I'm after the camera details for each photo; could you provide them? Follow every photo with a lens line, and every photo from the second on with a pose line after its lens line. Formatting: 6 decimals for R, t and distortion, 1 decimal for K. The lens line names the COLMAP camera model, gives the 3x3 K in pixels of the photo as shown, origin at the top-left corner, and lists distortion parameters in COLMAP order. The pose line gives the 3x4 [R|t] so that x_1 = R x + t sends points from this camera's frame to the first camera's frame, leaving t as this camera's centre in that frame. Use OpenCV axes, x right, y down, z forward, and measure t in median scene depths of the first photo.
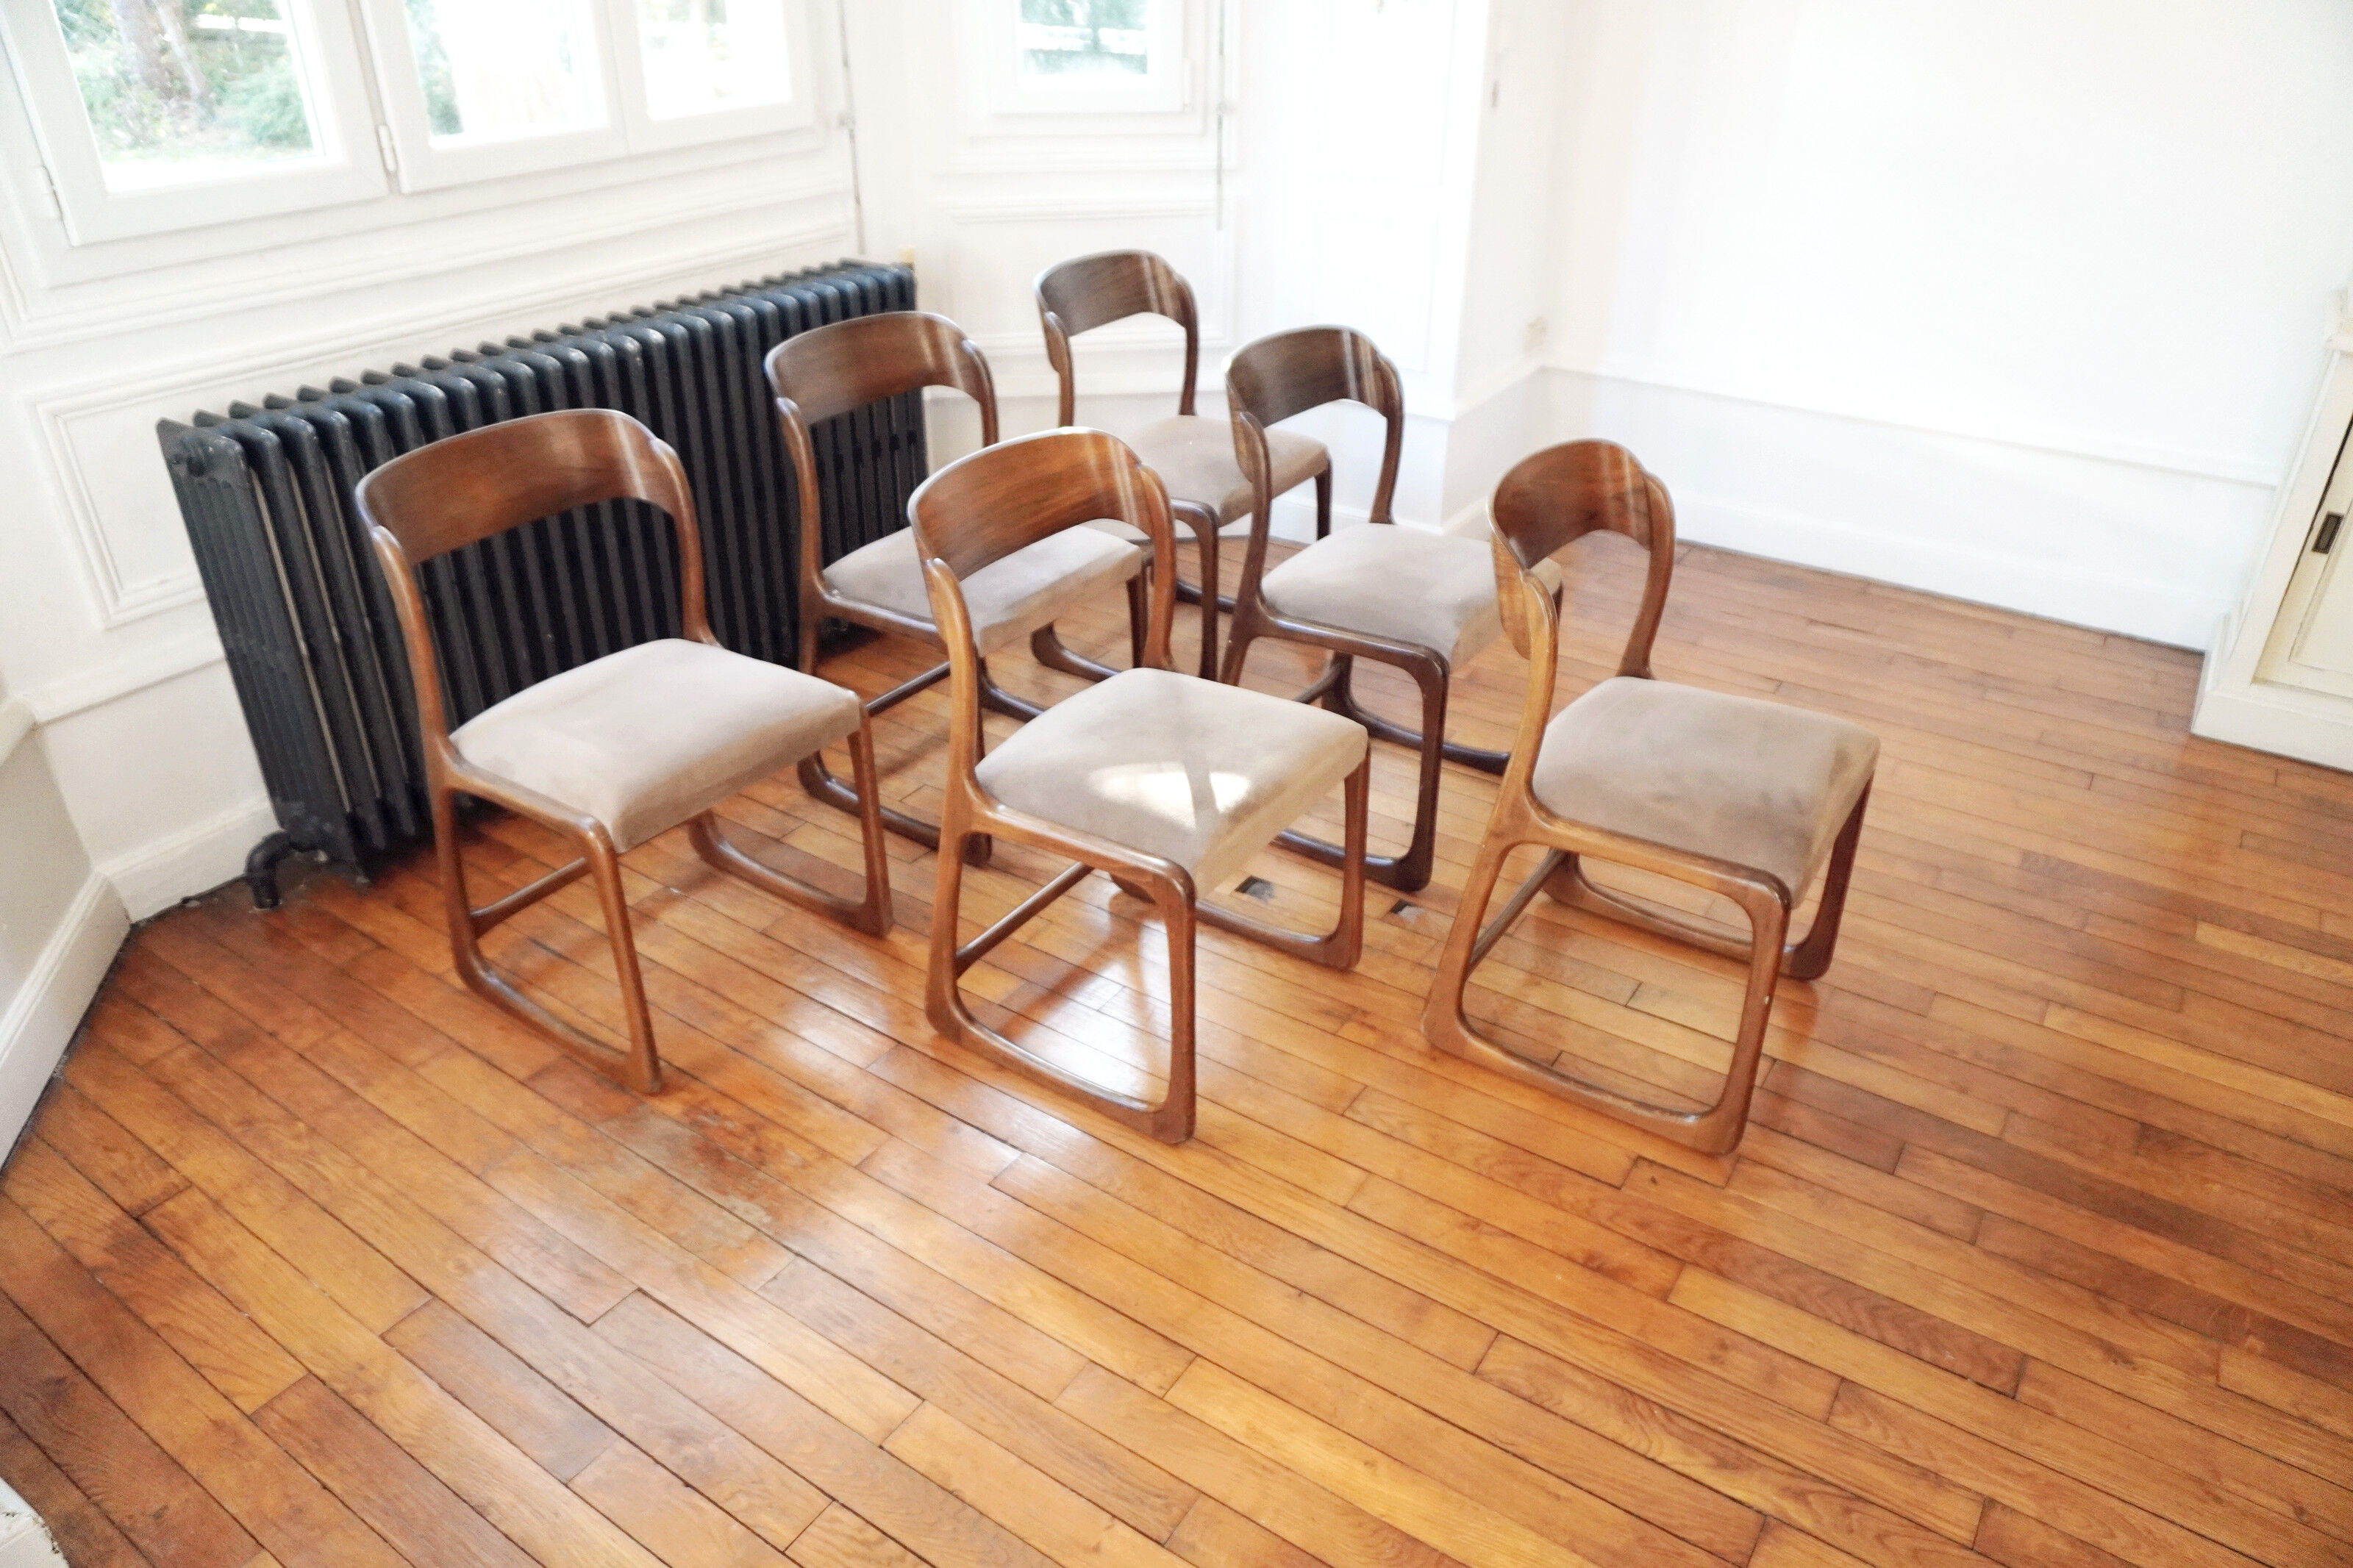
lens RADIAL K [[1578.0, 0, 1194.6], [0, 1578.0, 788.1], [0, 0, 1]] dist [-0.046759, 0.031567]
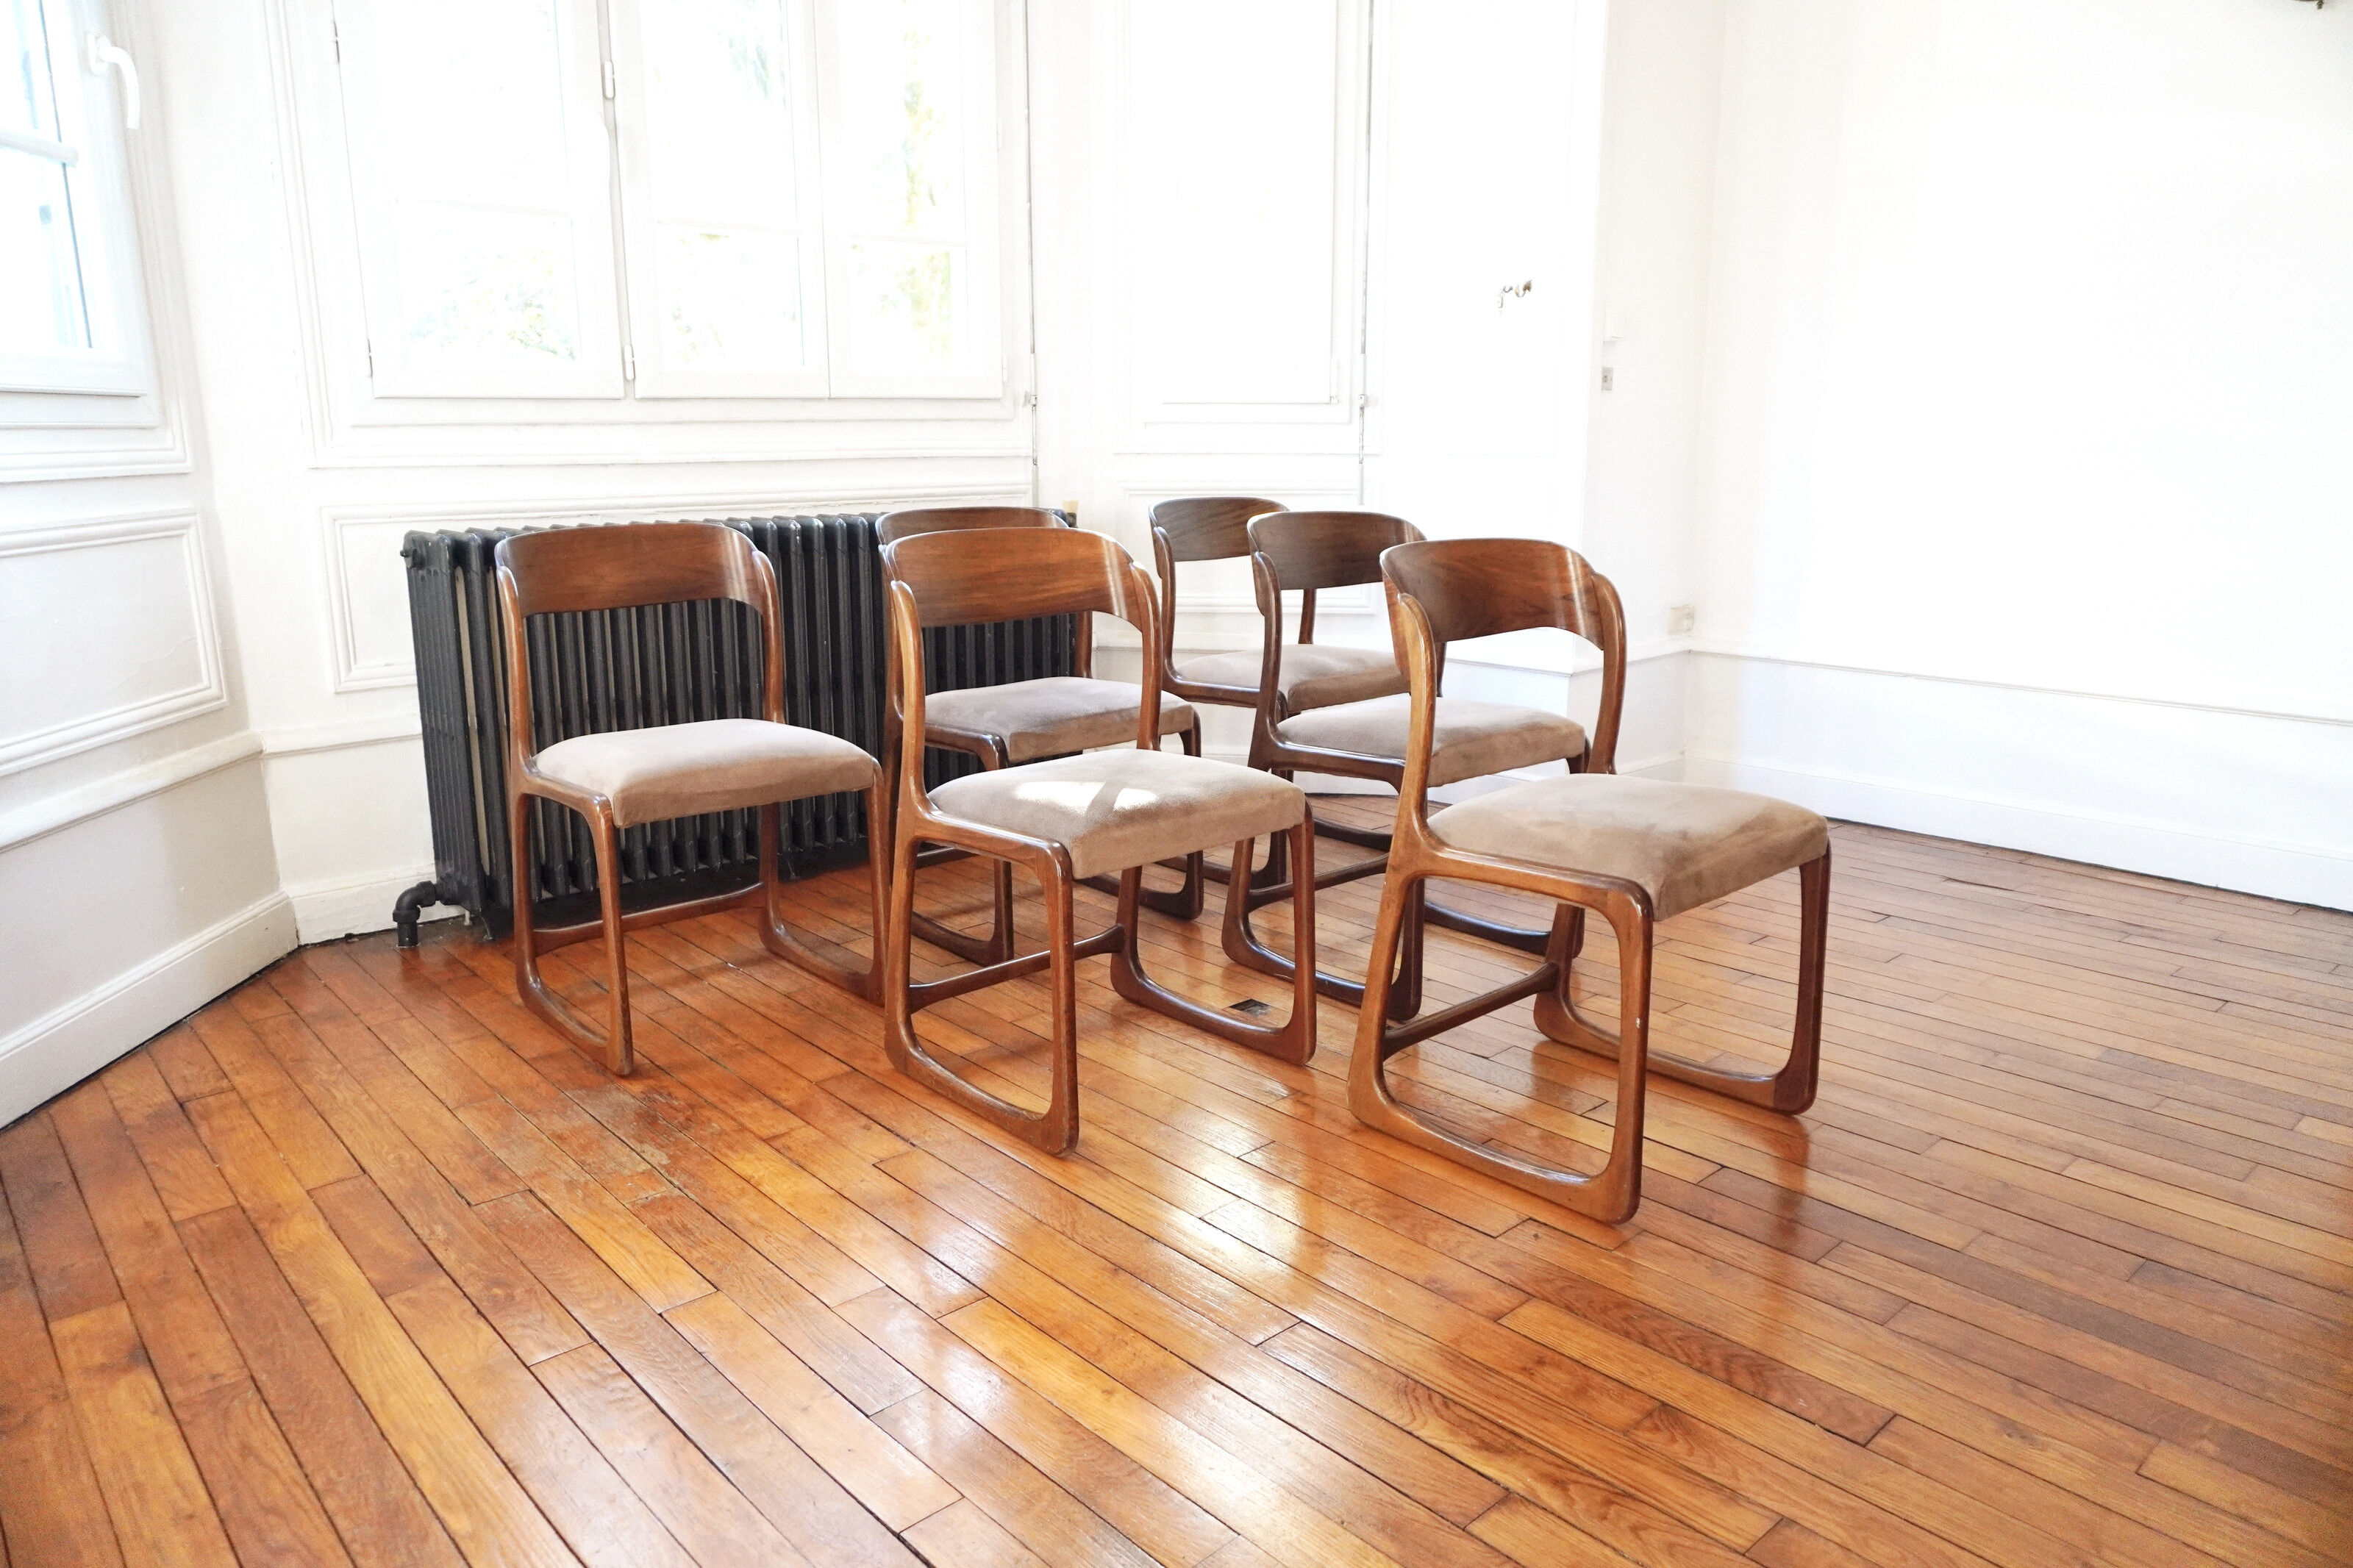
lens RADIAL K [[1578.0, 0, 1189.0], [0, 1578.0, 790.4], [0, 0, 1]] dist [-0.046759, 0.031567]
pose [[0.969486, 0.042762, -0.241388, 0.294925], [-0.112416, 0.952585, -0.282744, 0.273990], [0.217852, 0.301252, 0.928325, 0.012522]]
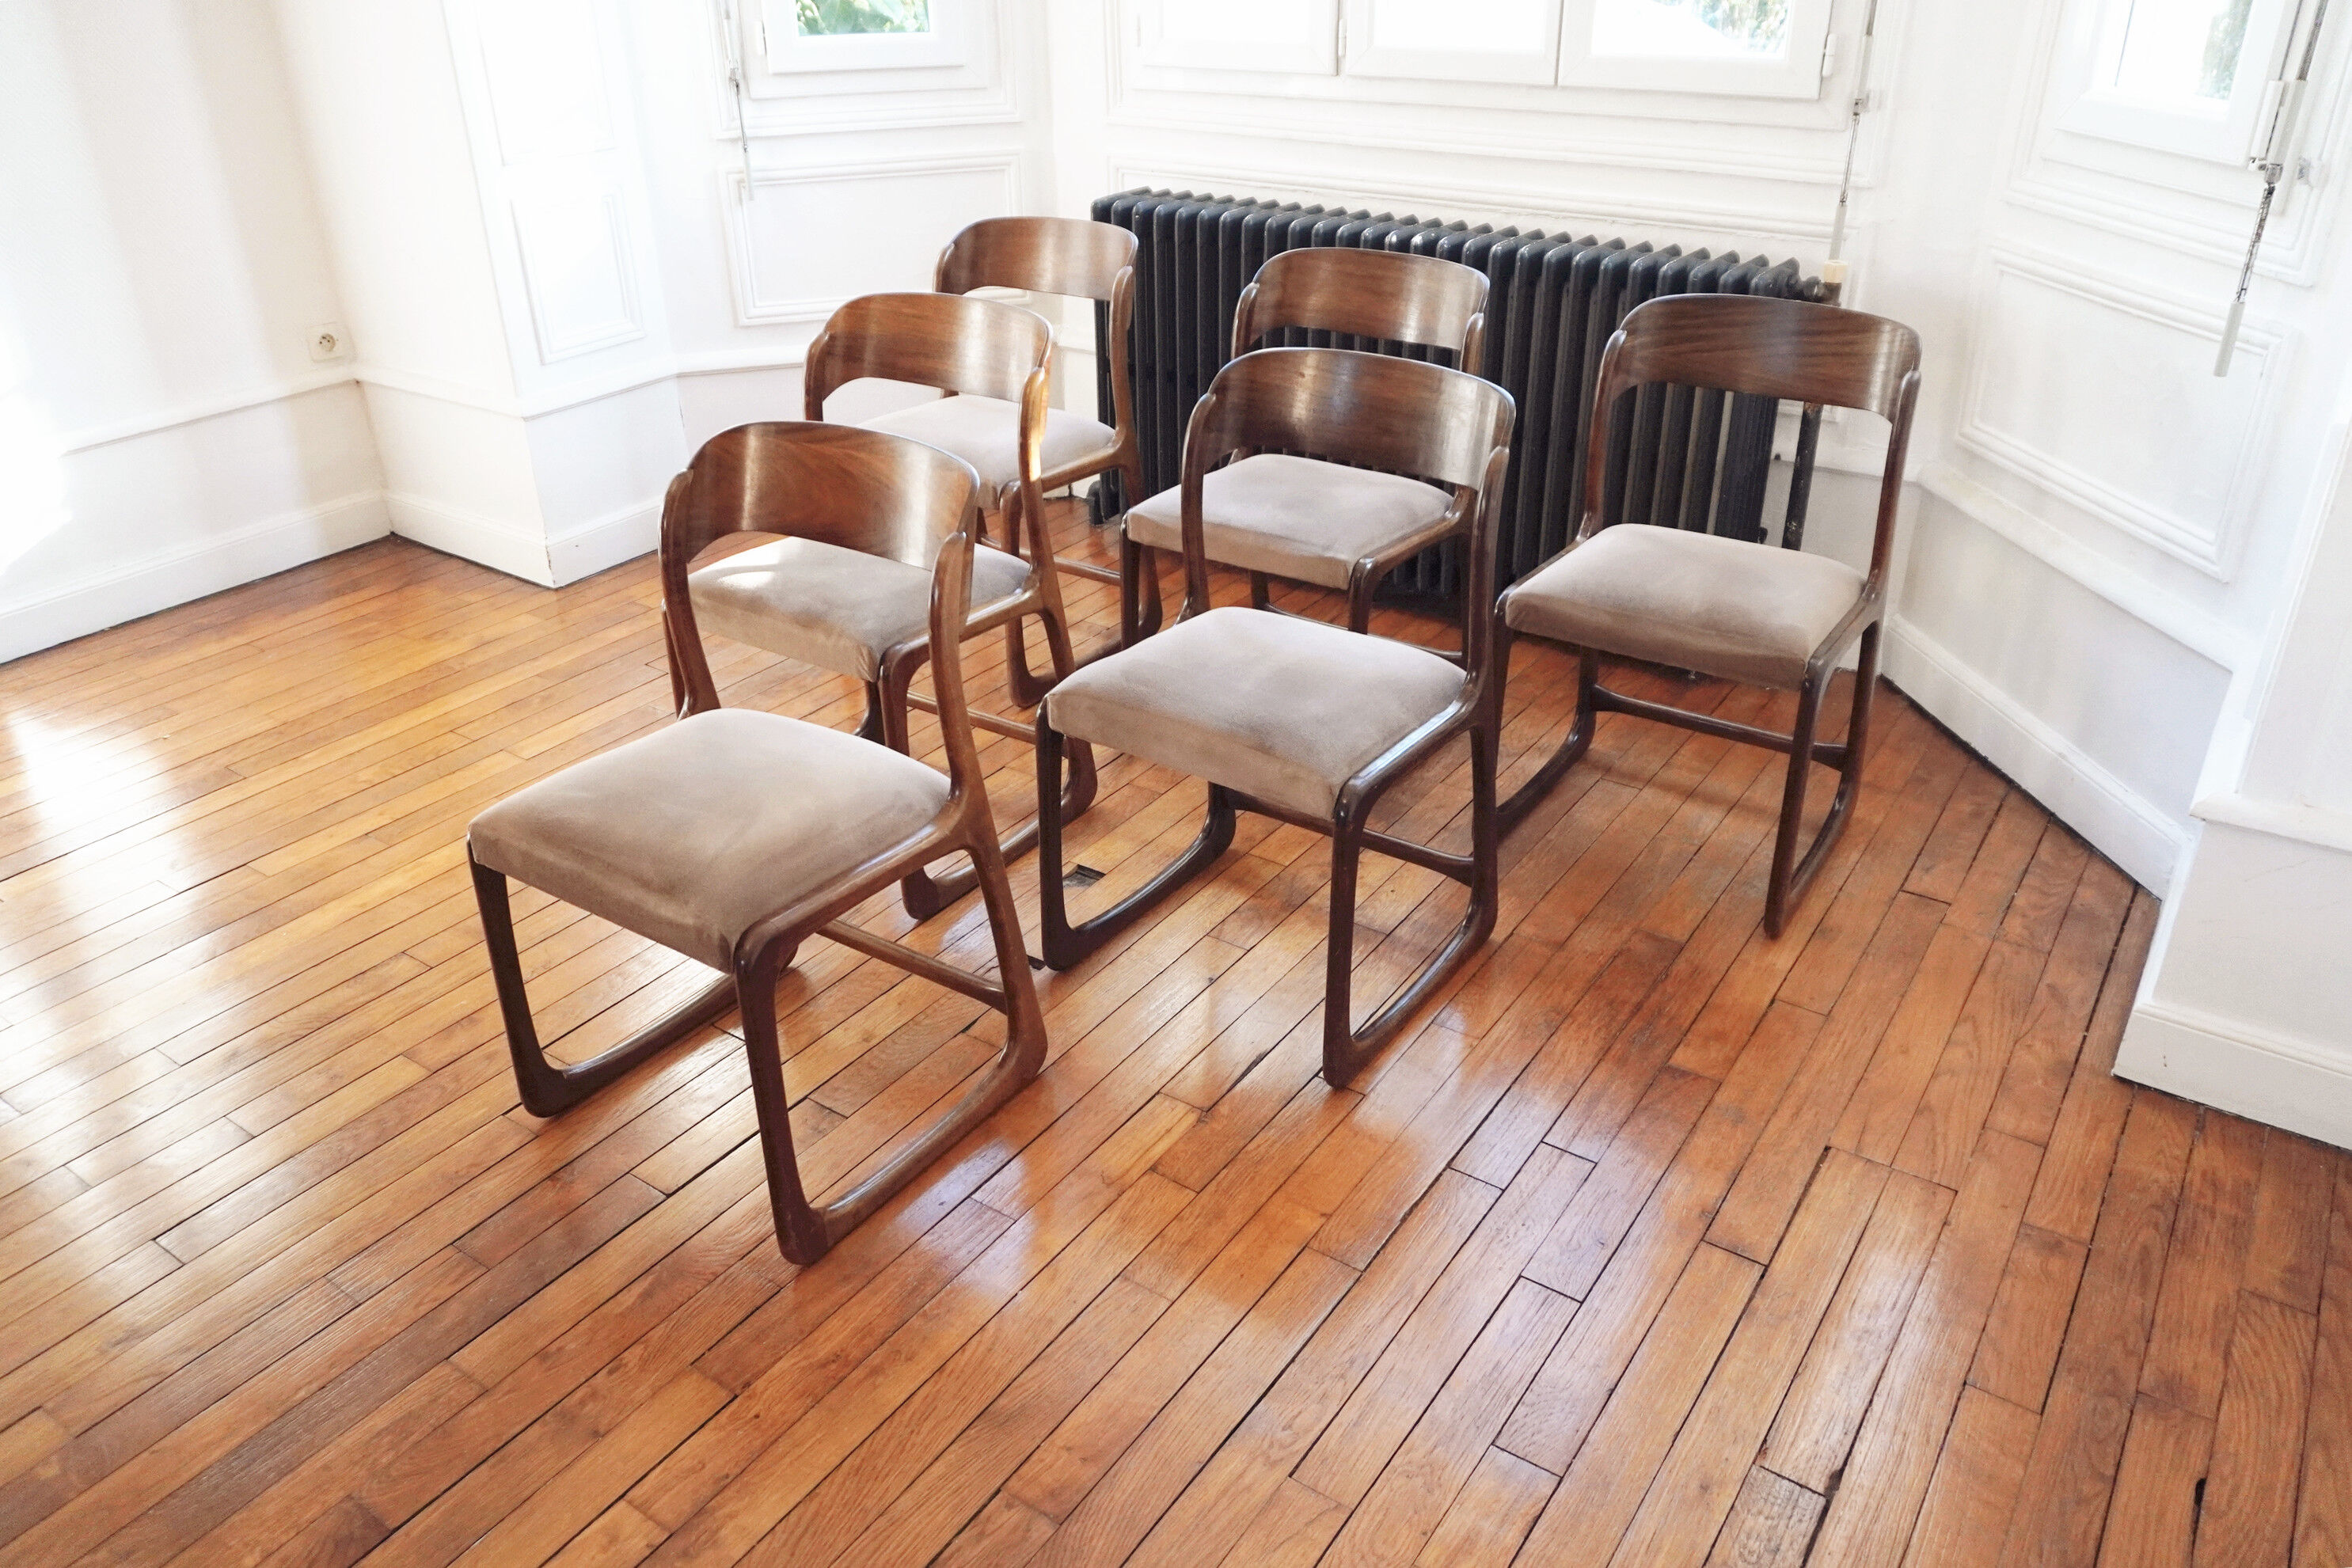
lens RADIAL K [[1699.1, 0, 1174.0], [0, 1699.1, 792.2], [0, 0, 1]] dist [-0.048255, 0.032852]
pose [[-0.028070, 0.465563, -0.884570, 1.112804], [-0.488958, 0.765430, 0.418374, -0.519380], [0.871856, 0.444261, 0.206155, 1.013436]]
